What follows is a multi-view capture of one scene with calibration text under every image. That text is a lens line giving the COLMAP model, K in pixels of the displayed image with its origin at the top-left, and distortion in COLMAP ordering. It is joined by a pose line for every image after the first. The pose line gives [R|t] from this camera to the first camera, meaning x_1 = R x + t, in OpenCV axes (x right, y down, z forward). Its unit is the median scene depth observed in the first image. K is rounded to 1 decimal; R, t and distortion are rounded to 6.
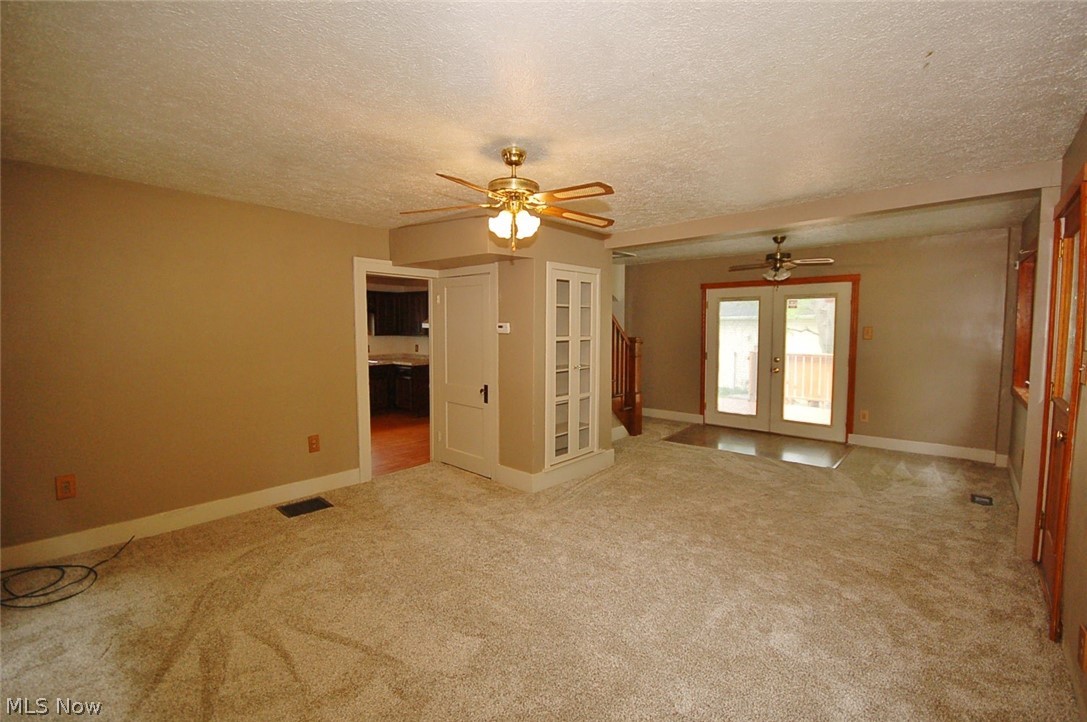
lens RADIAL K [[479.4, 0, 543.5], [0, 479.4, 361.0], [0, 0, 1]] dist [0.001863, 0.000181]
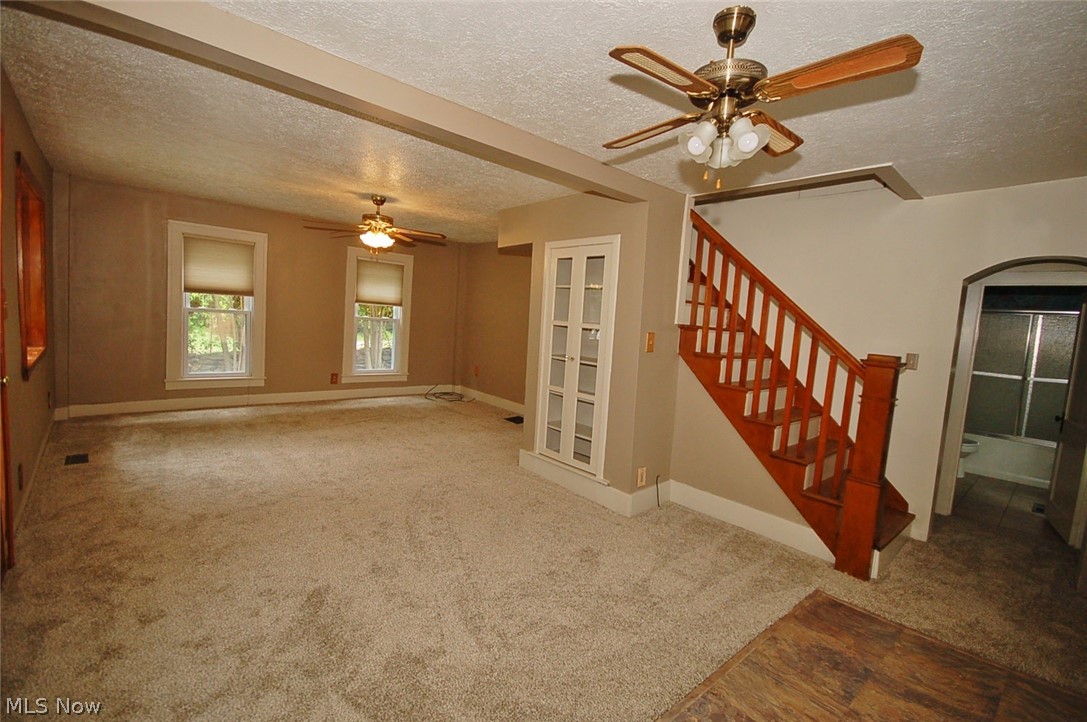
lens RADIAL K [[479.4, 0, 543.5], [0, 479.4, 361.0], [0, 0, 1]] dist [0.001863, 0.000181]
pose [[-0.109442, 0.094483, -0.989493, 0.931691], [-0.142182, 0.983747, 0.109661, -0.069648], [0.983772, 0.152690, -0.094229, 1.048891]]
